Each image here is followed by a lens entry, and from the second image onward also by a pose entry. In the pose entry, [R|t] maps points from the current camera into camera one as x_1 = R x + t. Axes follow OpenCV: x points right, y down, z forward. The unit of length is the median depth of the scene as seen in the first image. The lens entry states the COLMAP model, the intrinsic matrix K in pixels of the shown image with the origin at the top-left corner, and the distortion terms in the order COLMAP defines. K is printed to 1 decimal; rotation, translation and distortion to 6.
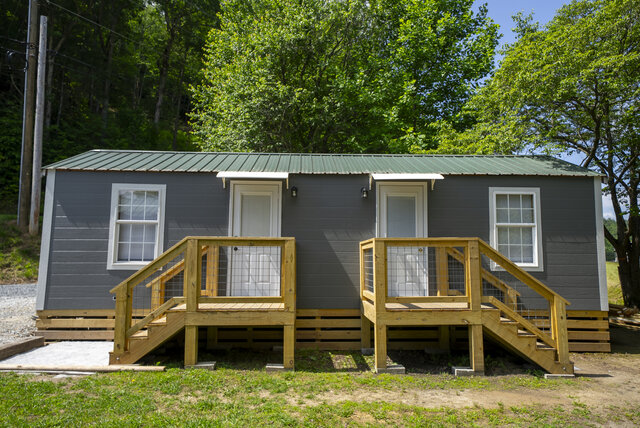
lens RADIAL K [[423.3, 0, 320.0], [0, 423.3, 214.0], [0, 0, 1]] dist [0.027484, 0.000239]
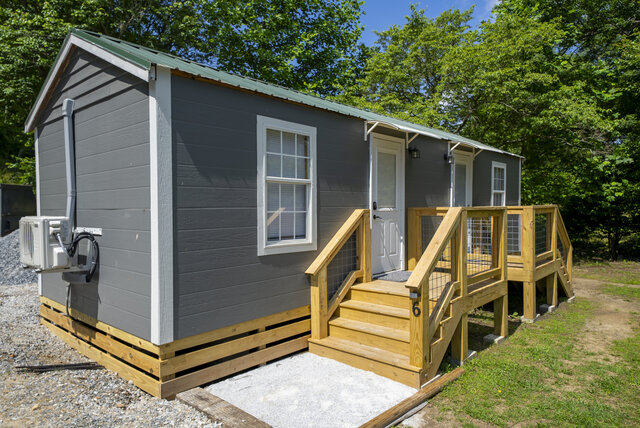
lens RADIAL K [[423.3, 0, 320.0], [0, 423.3, 214.0], [0, 0, 1]] dist [0.027484, 0.000239]
pose [[0.695119, -0.022978, 0.718528, -0.878589], [-0.068296, 0.992858, 0.097821, 0.002788], [-0.715644, -0.117070, 0.688585, 0.516992]]
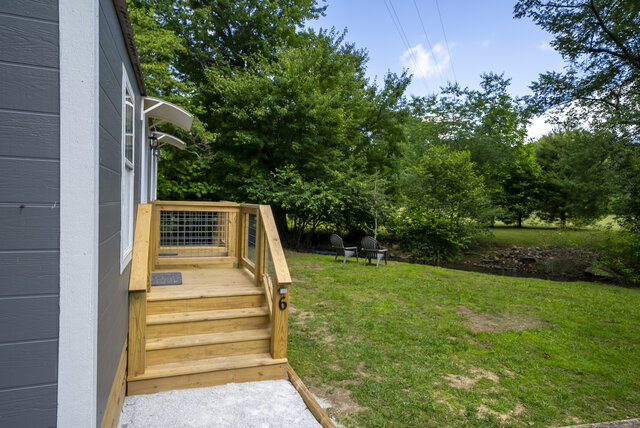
lens RADIAL K [[412.4, 0, 320.0], [0, 412.4, 214.0], [0, 0, 1]] dist [-0.001303, -0.000084]
pose [[-0.310575, -0.046085, 0.949431, -0.933733], [-0.131873, 0.991254, 0.004977, 0.043911], [-0.941357, -0.123658, -0.313936, 0.944685]]
